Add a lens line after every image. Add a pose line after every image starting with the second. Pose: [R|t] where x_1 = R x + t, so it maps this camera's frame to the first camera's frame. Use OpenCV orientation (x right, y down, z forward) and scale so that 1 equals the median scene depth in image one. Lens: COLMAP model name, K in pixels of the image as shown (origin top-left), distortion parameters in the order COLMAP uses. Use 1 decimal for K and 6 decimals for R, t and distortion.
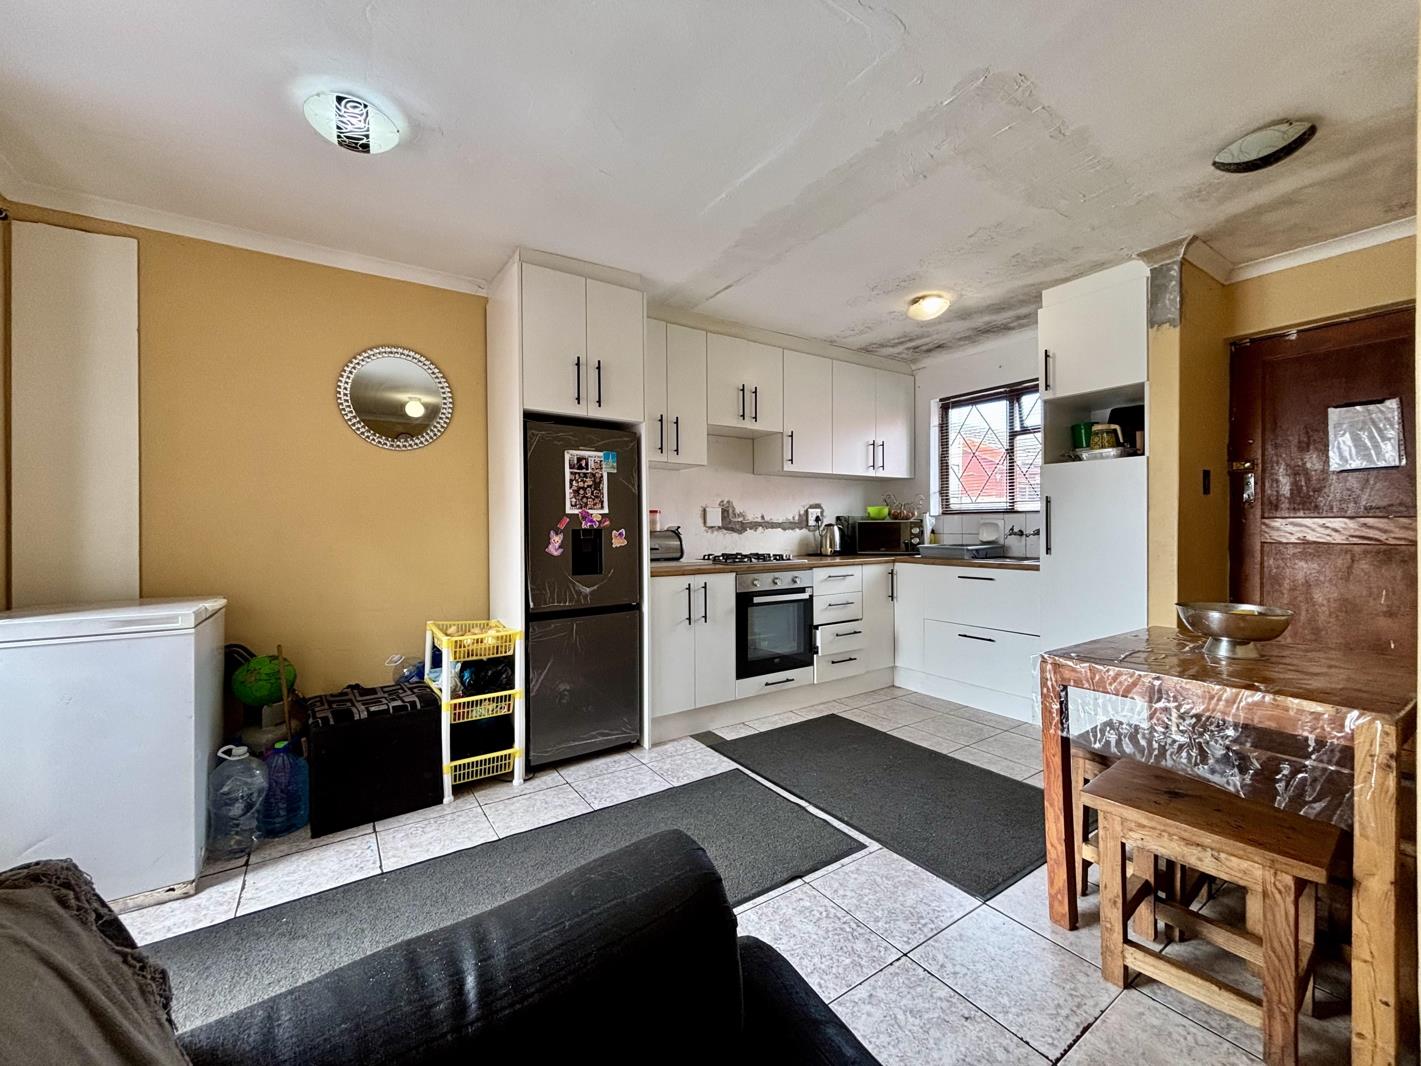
lens RADIAL K [[568.5, 0, 707.9], [0, 568.5, 534.5], [0, 0, 1]] dist [-0.003506, -0.000690]
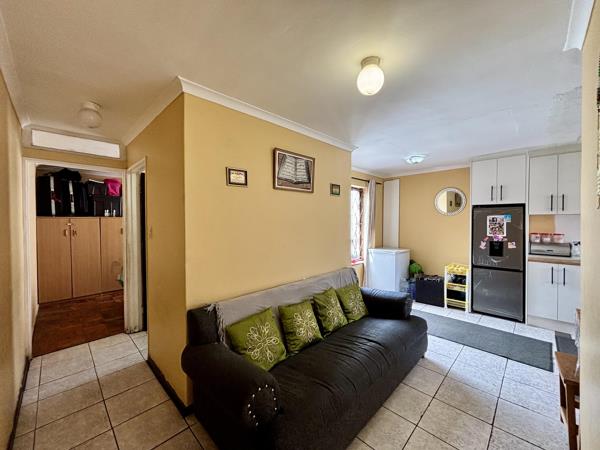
lens RADIAL K [[240.0, 0, 299.0], [0, 240.0, 223.9], [0, 0, 1]] dist [-0.003506, -0.000690]
pose [[0.206843, 0.017742, -0.978213, 0.740601], [-0.014261, 0.999784, 0.015118, -0.095947], [0.978270, 0.010824, 0.207051, -0.269860]]
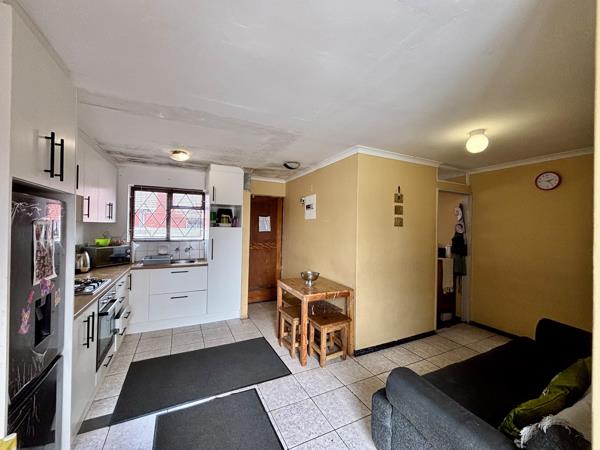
lens RADIAL K [[240.0, 0, 296.4], [0, 240.0, 227.4], [0, 0, 1]] dist [-0.003506, -0.000690]
pose [[0.145633, 0.006904, 0.989315, -0.523588], [0.001703, 0.999972, -0.007229, -0.119345], [-0.989337, 0.002738, 0.145618, 0.440073]]
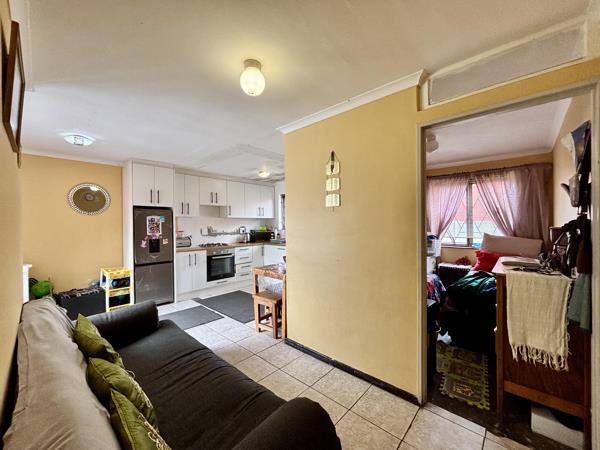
lens RADIAL K [[240.0, 0, 296.0], [0, 240.0, 226.5], [0, 0, 1]] dist [-0.003506, -0.000690]
pose [[0.973990, -0.006552, 0.226497, 0.263945], [0.008392, 0.999939, -0.007160, -0.061880], [-0.226436, 0.008874, 0.973986, -0.546209]]
